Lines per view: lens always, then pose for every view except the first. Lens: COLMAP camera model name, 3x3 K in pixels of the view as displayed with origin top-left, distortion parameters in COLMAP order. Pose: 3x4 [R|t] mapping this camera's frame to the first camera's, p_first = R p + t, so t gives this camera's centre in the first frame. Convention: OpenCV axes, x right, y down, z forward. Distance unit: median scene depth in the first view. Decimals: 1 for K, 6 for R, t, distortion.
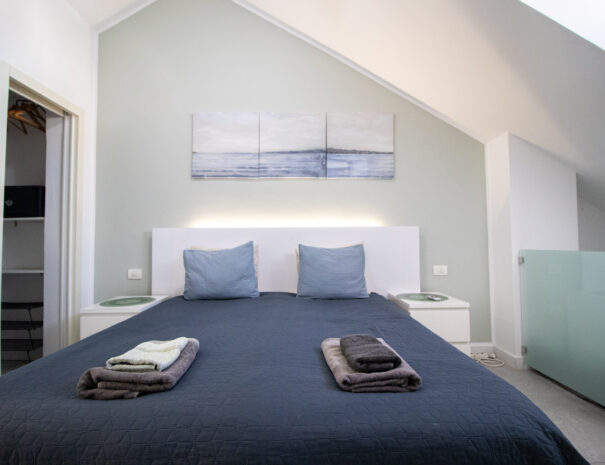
lens RADIAL K [[326.6, 0, 312.1], [0, 326.6, 230.0], [0, 0, 1]] dist [-0.008296, -0.002650]
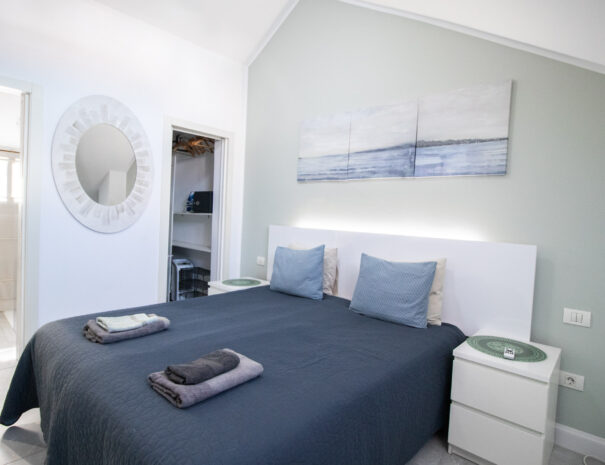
lens RADIAL K [[355.9, 0, 304.4], [0, 355.9, 231.9], [0, 0, 1]] dist [-0.003164, -0.001446]
pose [[0.720255, 0.075276, -0.689613, 0.488909], [-0.031907, 0.996638, 0.075466, -0.080400], [0.692975, -0.032351, 0.720235, 0.139488]]
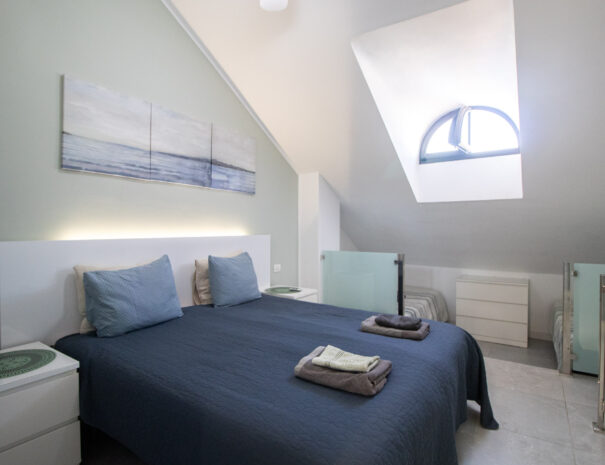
lens RADIAL K [[326.6, 0, 305.2], [0, 326.6, 231.7], [0, 0, 1]] dist [-0.008296, -0.002650]
pose [[0.578018, 0.000740, 0.816024, -0.627648], [-0.033658, 0.999170, 0.022935, -0.057057], [-0.815330, -0.040723, 0.577563, 0.163077]]
